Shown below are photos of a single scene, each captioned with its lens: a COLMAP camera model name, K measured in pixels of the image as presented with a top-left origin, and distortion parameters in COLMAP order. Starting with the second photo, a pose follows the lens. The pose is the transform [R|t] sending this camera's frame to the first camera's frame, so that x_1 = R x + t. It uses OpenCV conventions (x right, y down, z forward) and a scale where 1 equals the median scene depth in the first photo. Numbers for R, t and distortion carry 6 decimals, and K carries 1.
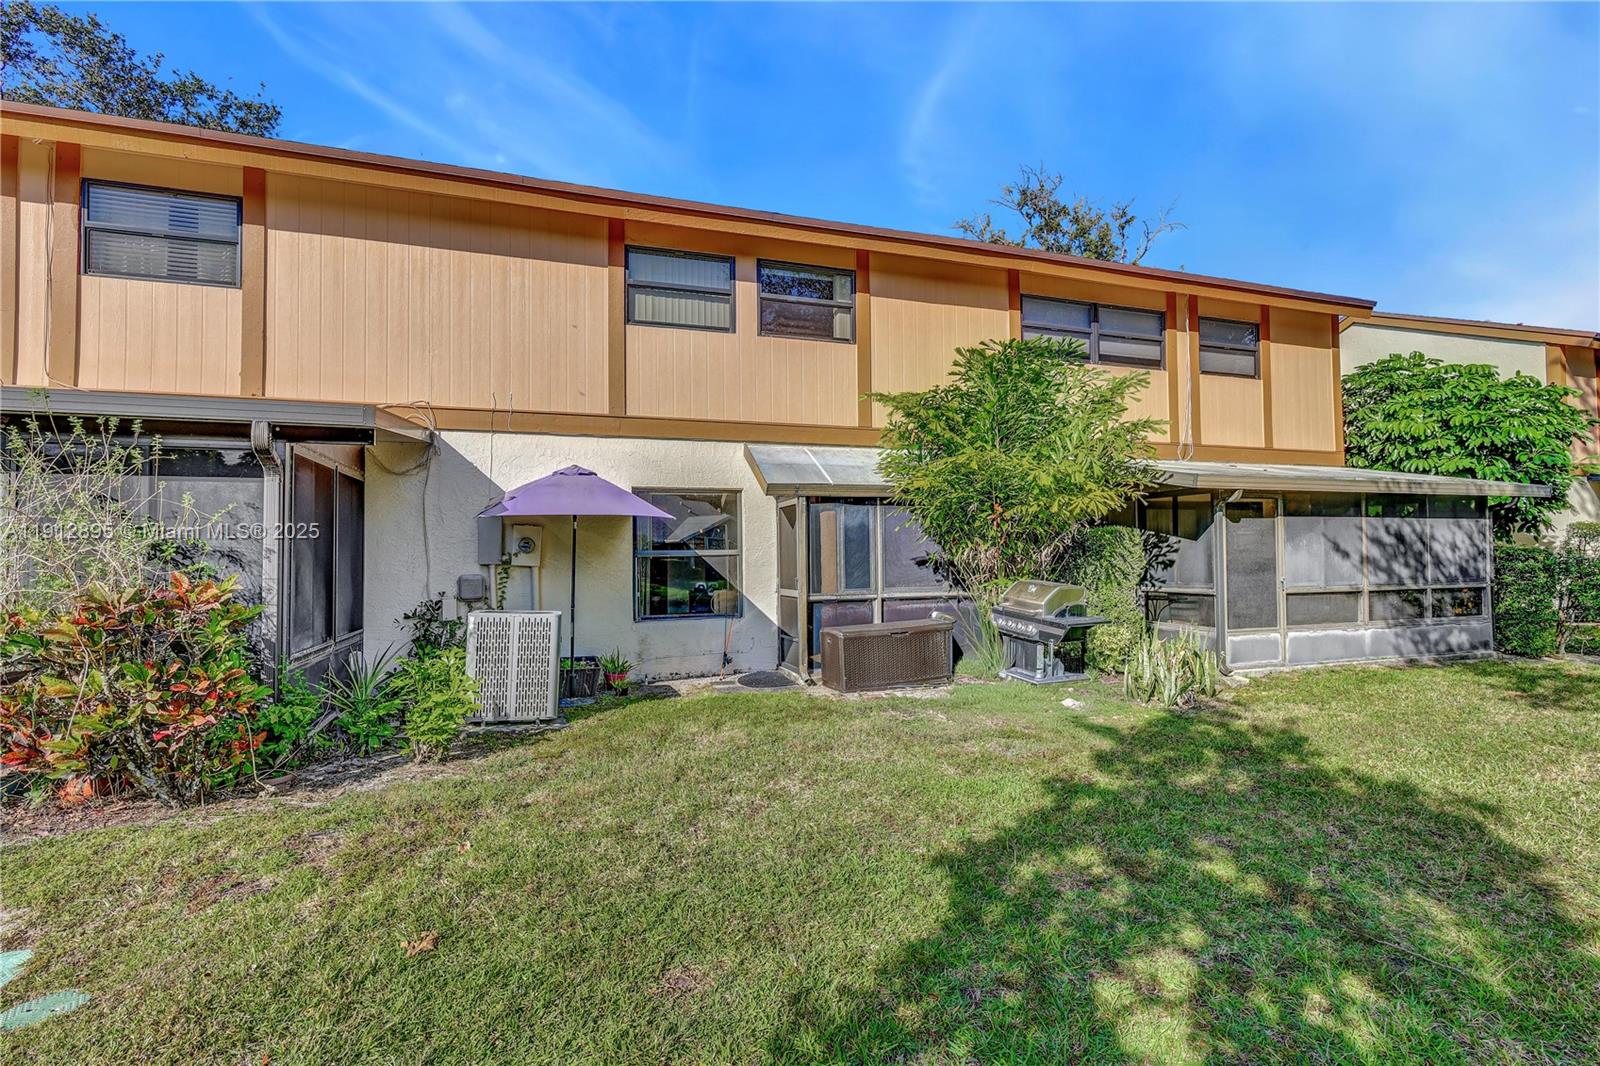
lens RADIAL K [[752.8, 0, 800.0], [0, 752.8, 533.0], [0, 0, 1]] dist [0.002772, 0.000262]
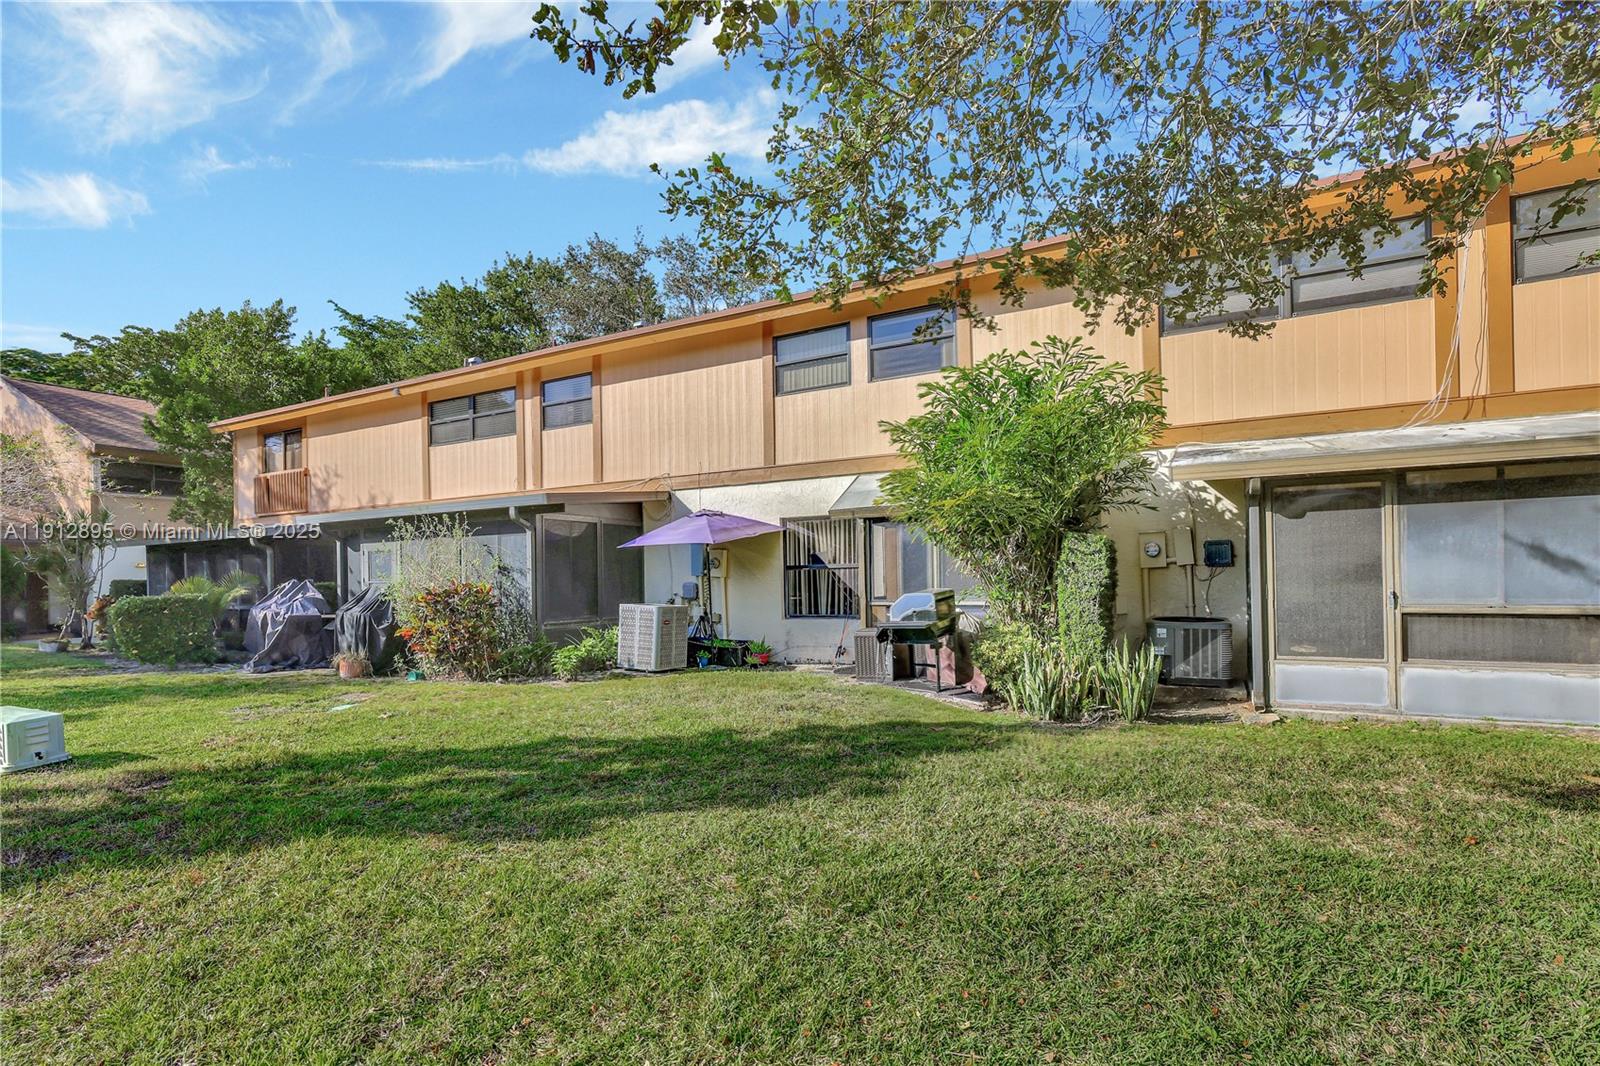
lens RADIAL K [[790.6, 0, 798.1], [0, 790.6, 575.0], [0, 0, 1]] dist [0.002173, 0.000255]
pose [[0.665528, -0.004648, -0.746359, 0.853937], [0.032091, 0.999234, 0.022392, 0.009604], [0.745683, -0.038854, 0.665167, 0.083160]]
